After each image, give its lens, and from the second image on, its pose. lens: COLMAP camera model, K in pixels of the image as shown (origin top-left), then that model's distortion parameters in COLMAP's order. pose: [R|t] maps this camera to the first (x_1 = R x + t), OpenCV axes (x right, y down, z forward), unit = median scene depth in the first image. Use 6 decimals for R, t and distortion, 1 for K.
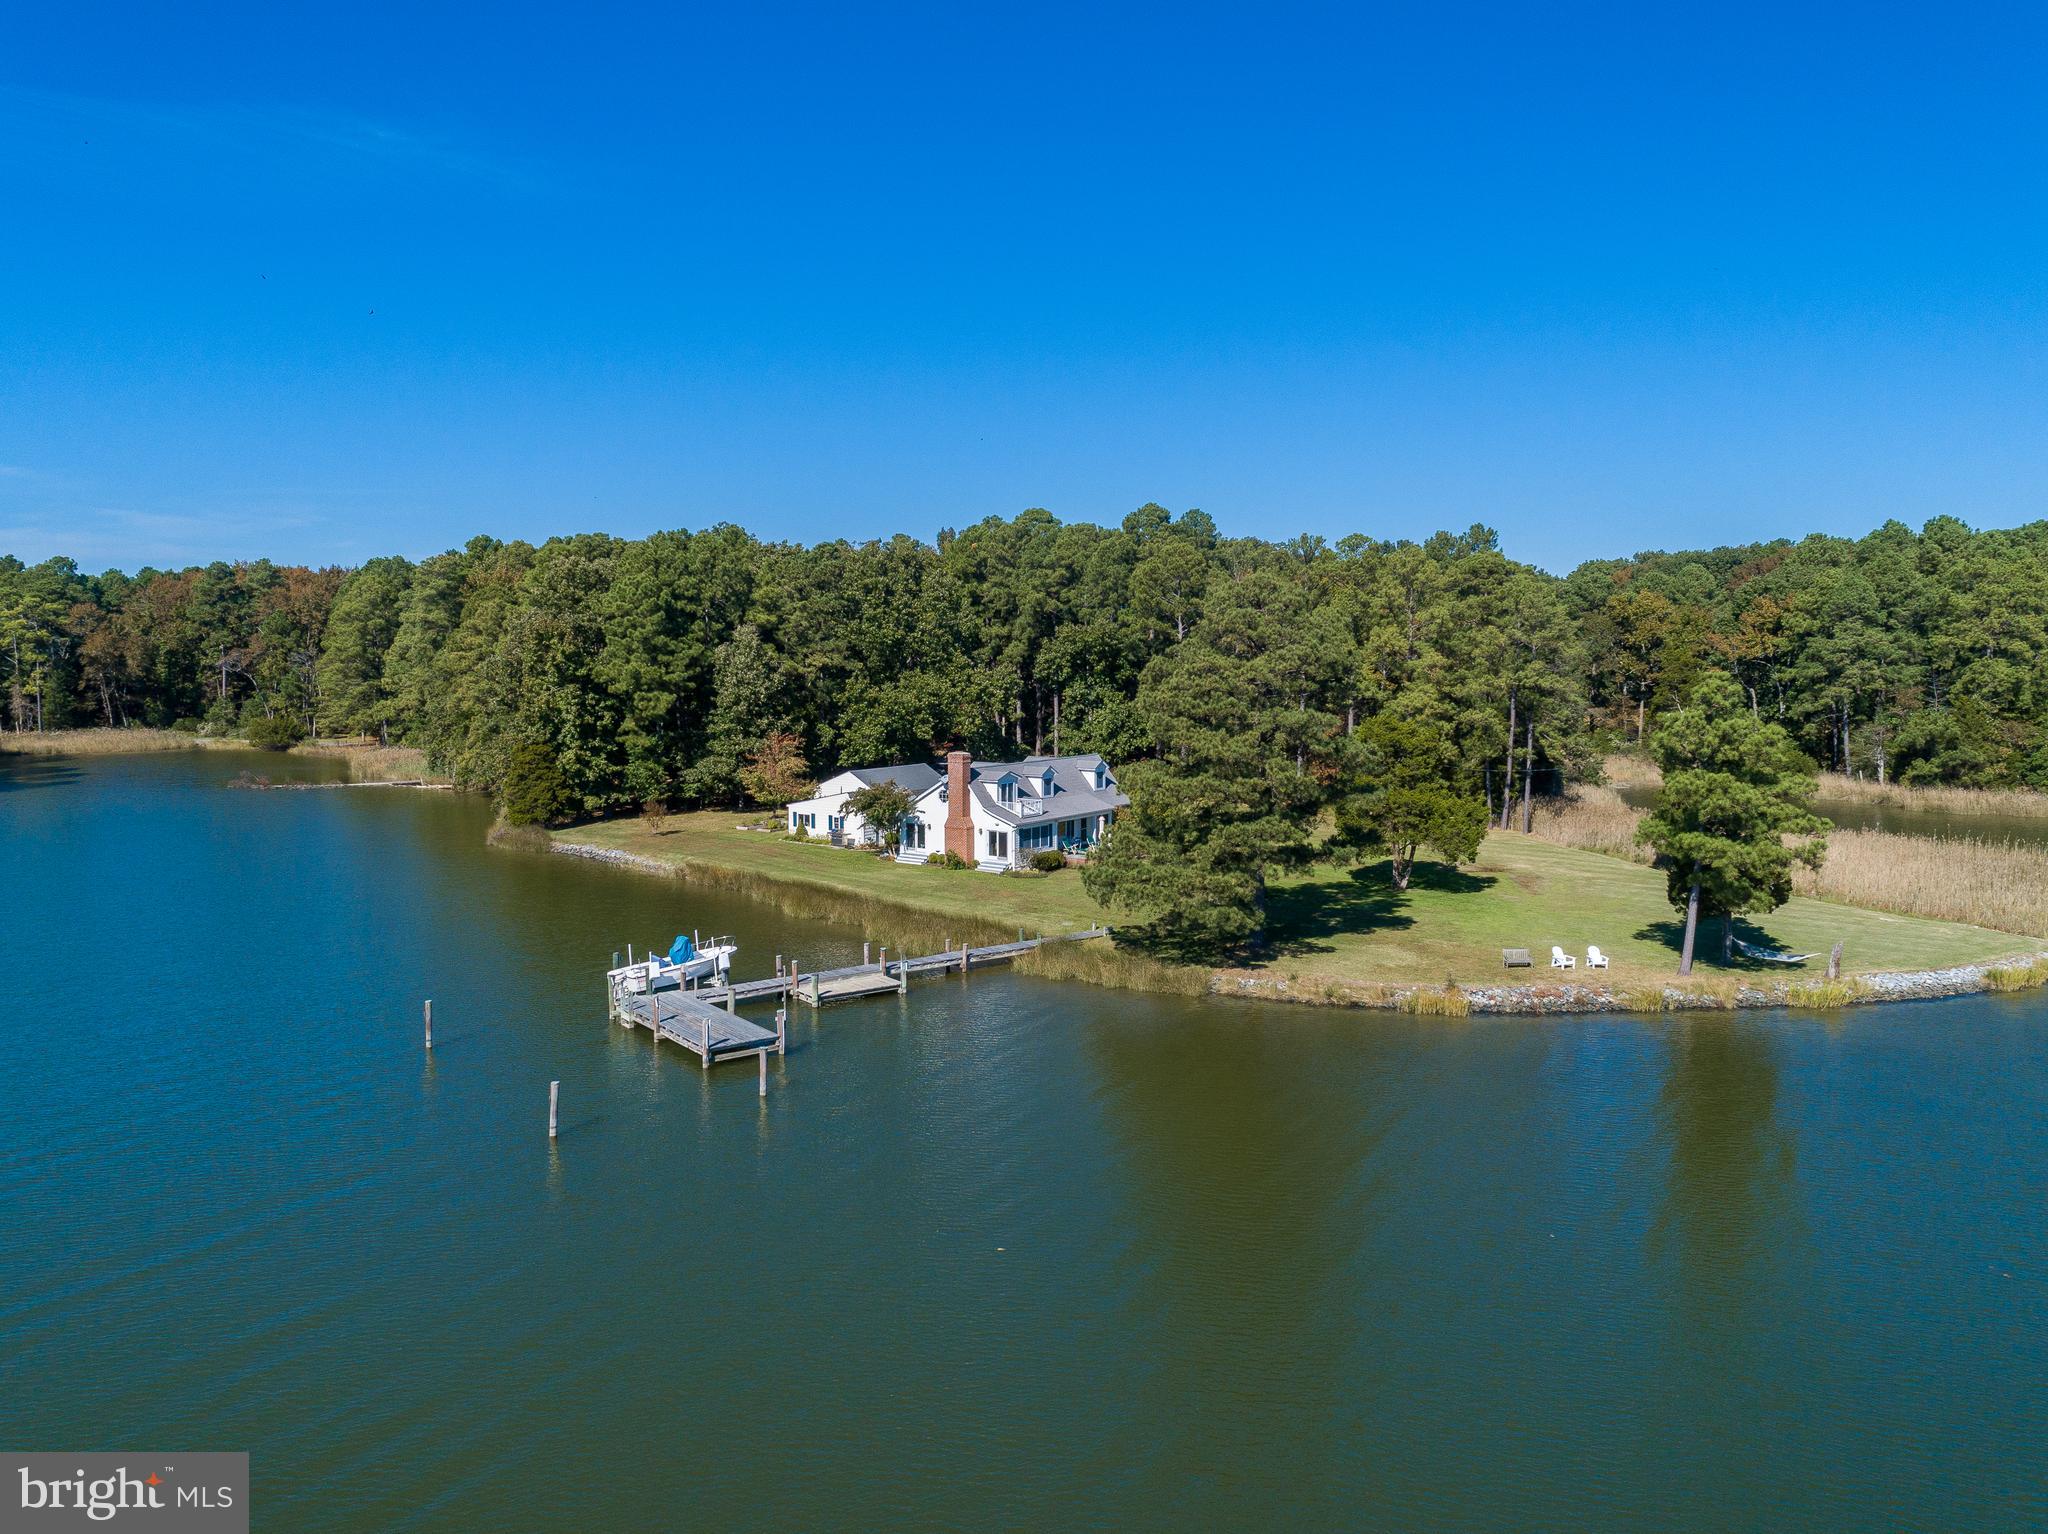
lens RADIAL K [[1424.7, 0, 1024.0], [0, 1424.7, 767.0], [0, 0, 1]] dist [0.053481, 0.000089]
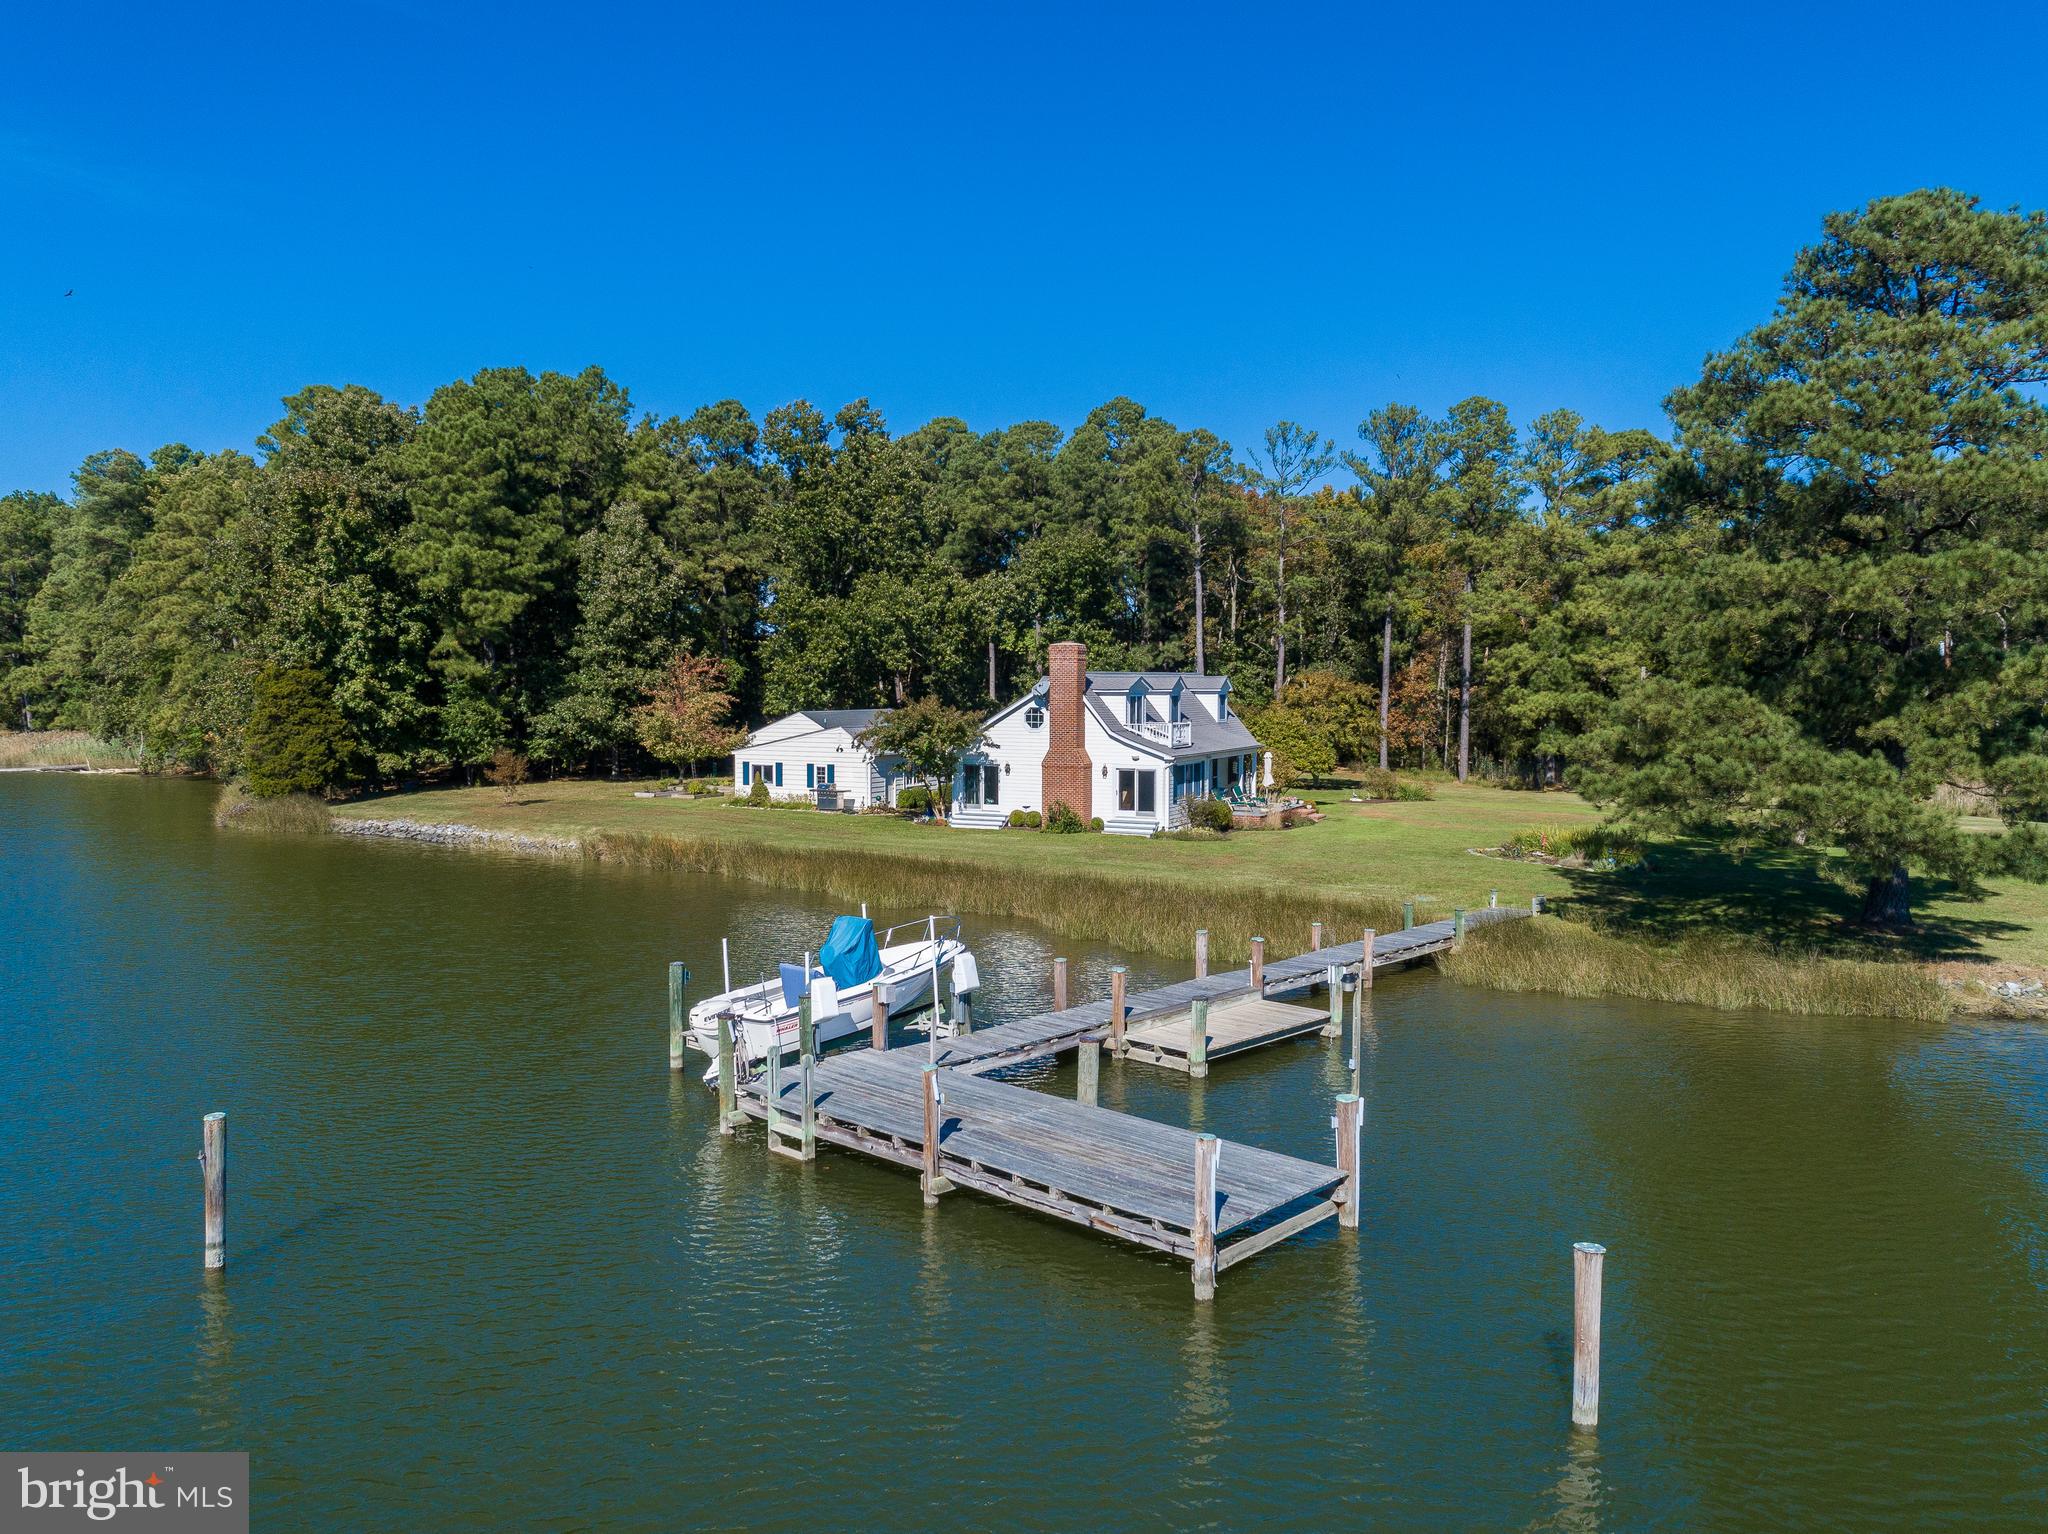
lens RADIAL K [[1451.1, 0, 1024.0], [0, 1451.1, 767.0], [0, 0, 1]] dist [-0.001483, 0.036308]
pose [[0.983245, -0.007362, 0.182141, -0.141242], [0.011915, 0.999643, -0.023918, 0.045735], [-0.181900, 0.025687, 0.982982, 0.309373]]
